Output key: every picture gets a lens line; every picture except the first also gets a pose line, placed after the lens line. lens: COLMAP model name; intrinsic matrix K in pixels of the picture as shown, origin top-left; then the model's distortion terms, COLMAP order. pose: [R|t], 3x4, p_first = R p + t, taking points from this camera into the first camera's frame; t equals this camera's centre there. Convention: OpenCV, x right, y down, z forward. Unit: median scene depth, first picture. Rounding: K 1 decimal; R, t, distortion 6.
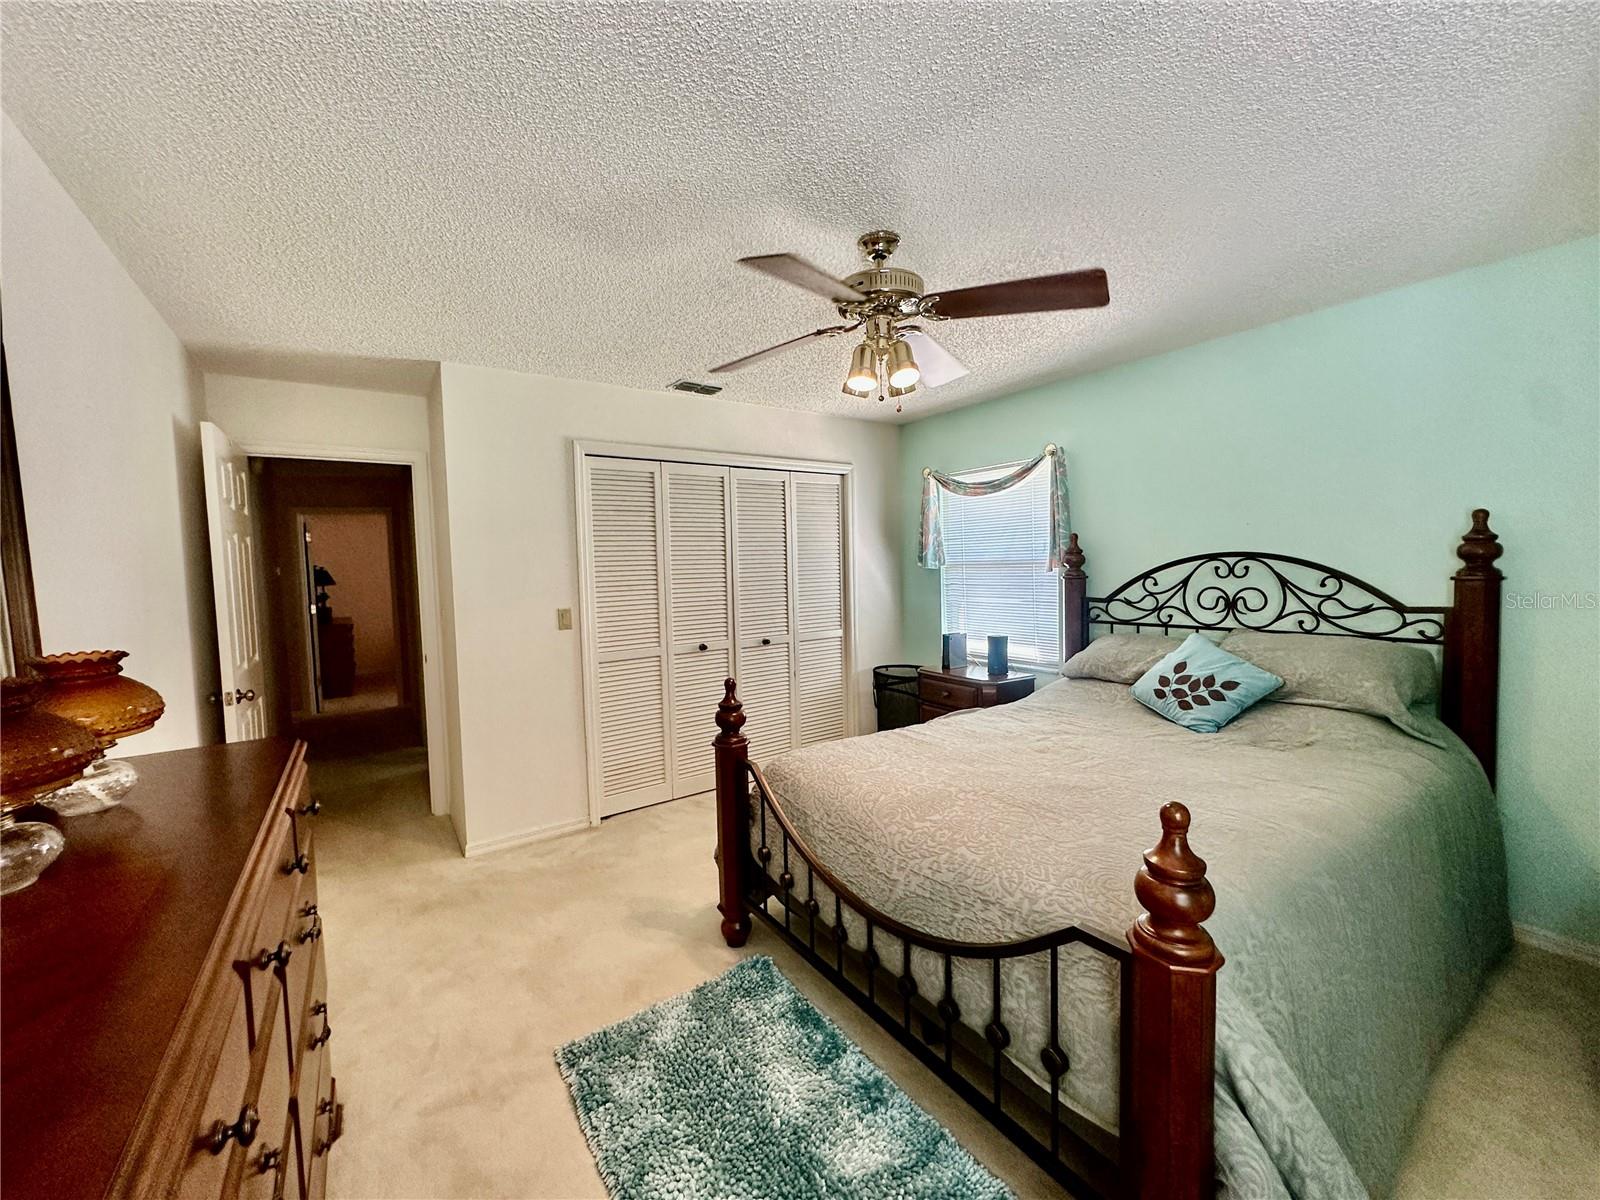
lens RADIAL K [[633.3, 0, 800.0], [0, 633.3, 600.0], [0, 0, 1]] dist [0.001330, 0.000081]
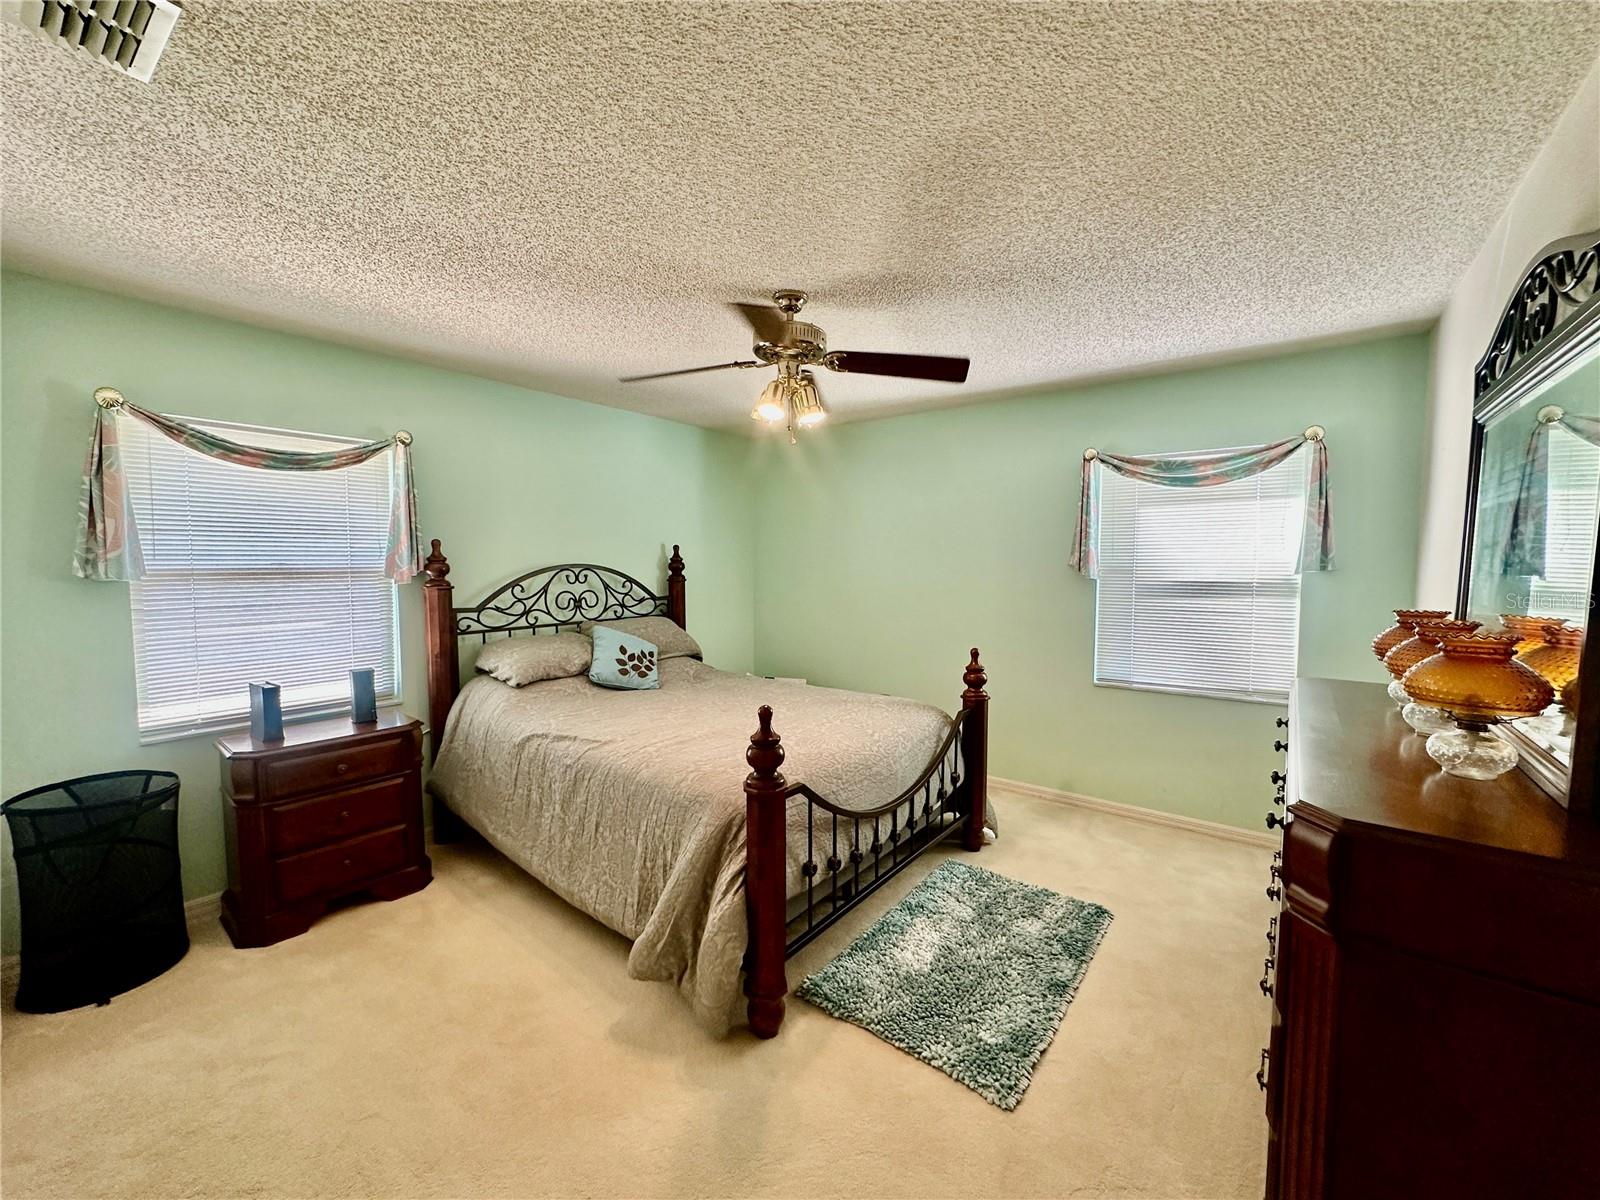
lens RADIAL K [[633.3, 0, 800.0], [0, 633.3, 600.0], [0, 0, 1]] dist [0.001330, 0.000081]
pose [[-0.292533, -0.029274, 0.955807, -0.699775], [0.066651, 0.996476, 0.050919, -0.036143], [-0.953930, 0.078601, -0.289551, 0.930226]]
